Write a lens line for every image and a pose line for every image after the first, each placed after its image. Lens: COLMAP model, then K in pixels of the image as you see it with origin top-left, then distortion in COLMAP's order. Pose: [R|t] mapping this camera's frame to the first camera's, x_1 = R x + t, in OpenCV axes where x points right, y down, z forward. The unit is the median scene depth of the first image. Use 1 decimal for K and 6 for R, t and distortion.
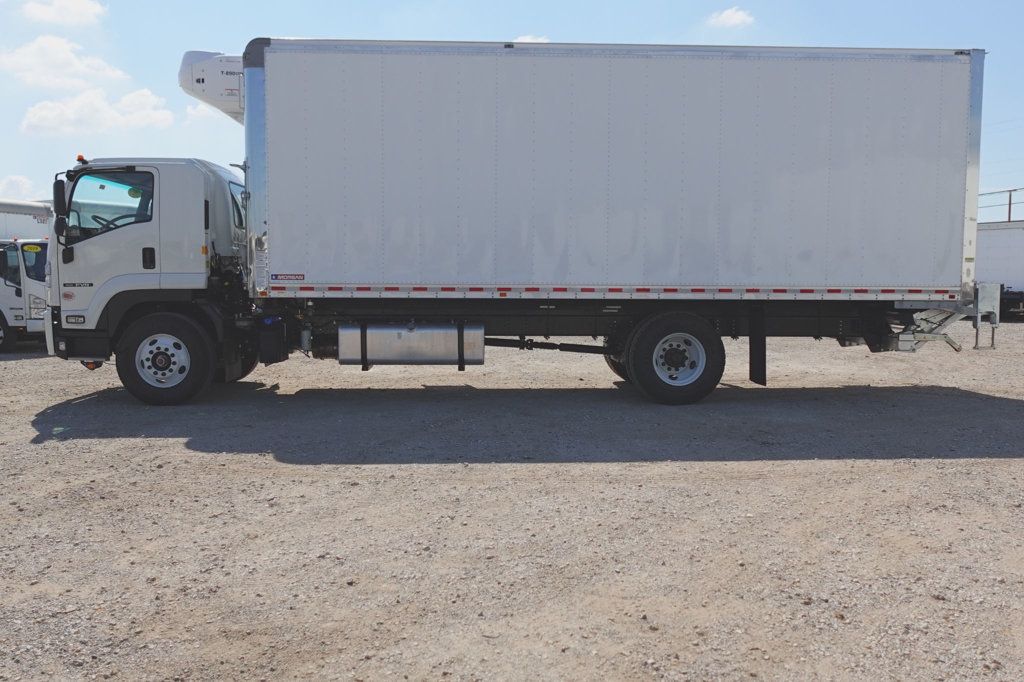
lens RADIAL K [[846.9, 0, 512.7], [0, 846.9, 337.4], [0, 0, 1]] dist [-0.009505, 0.001084]
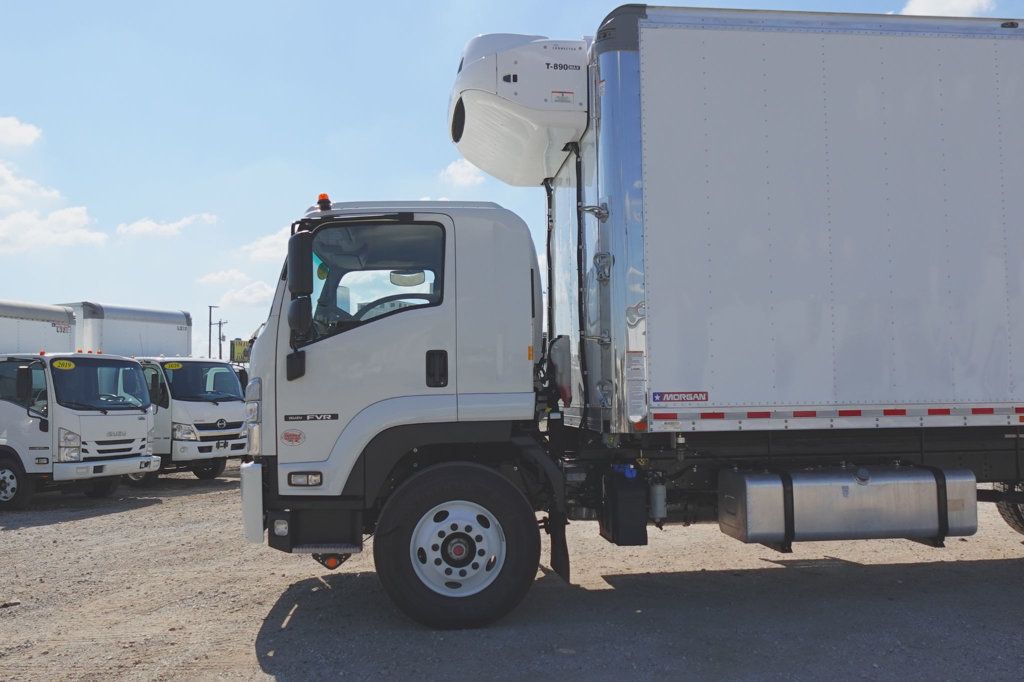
lens RADIAL K [[867.7, 0, 512.0], [0, 867.7, 341.0], [0, 0, 1]] dist [-0.002002, 0.011150]
pose [[0.997550, -0.015191, 0.068292, -0.417242], [0.023952, 0.991307, -0.129367, -0.034251], [-0.065733, 0.130686, 0.989242, 0.405845]]
